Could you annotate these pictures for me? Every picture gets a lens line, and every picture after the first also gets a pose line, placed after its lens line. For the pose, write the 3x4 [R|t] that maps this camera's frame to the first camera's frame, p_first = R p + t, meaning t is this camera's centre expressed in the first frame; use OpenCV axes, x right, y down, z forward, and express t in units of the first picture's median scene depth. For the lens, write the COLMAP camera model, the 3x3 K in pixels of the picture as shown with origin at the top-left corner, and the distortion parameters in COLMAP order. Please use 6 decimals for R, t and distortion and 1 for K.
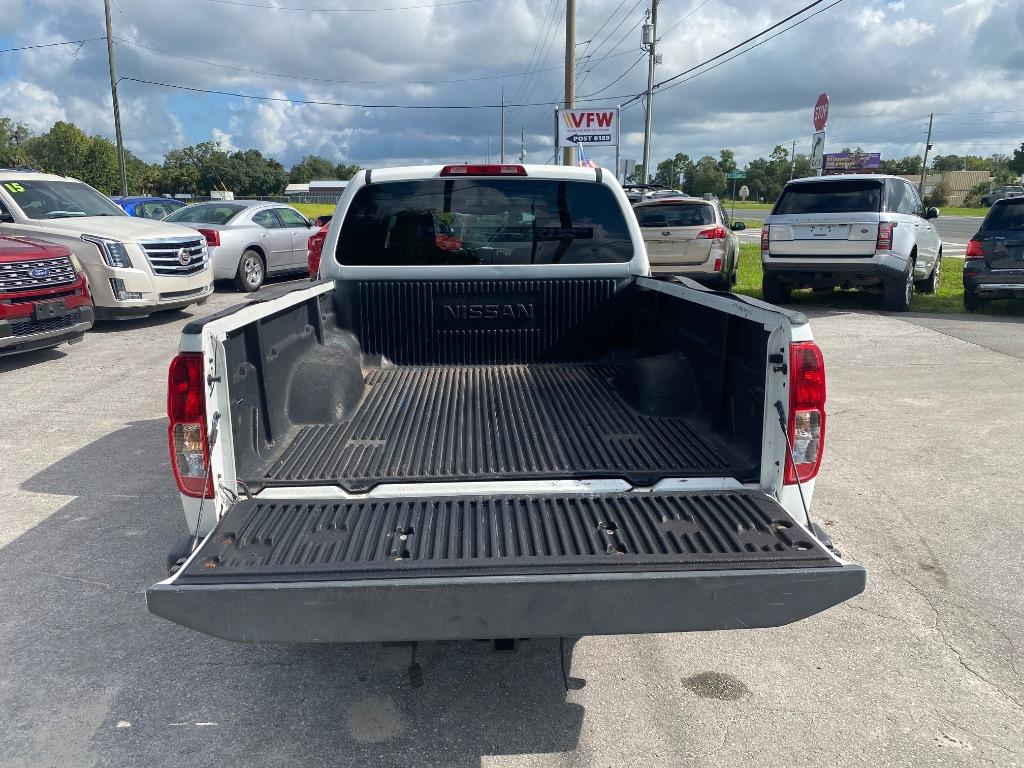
lens RADIAL K [[782.2, 0, 500.6], [0, 782.2, 394.8], [0, 0, 1]] dist [0.012077, -0.013409]
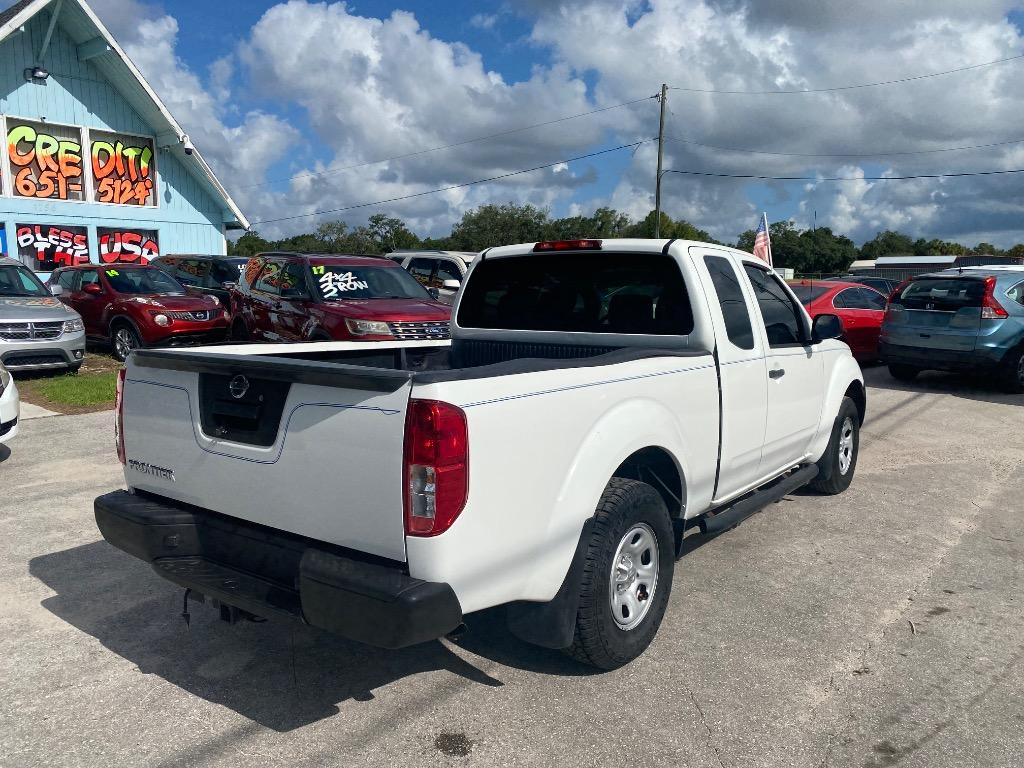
lens RADIAL K [[782.2, 0, 518.7], [0, 782.2, 384.9], [0, 0, 1]] dist [0.012077, -0.013409]
pose [[0.785143, 0.084035, -0.613587, 0.229616], [-0.148849, 0.987315, -0.055248, -0.009952], [0.601161, 0.134709, 0.787692, 0.049411]]
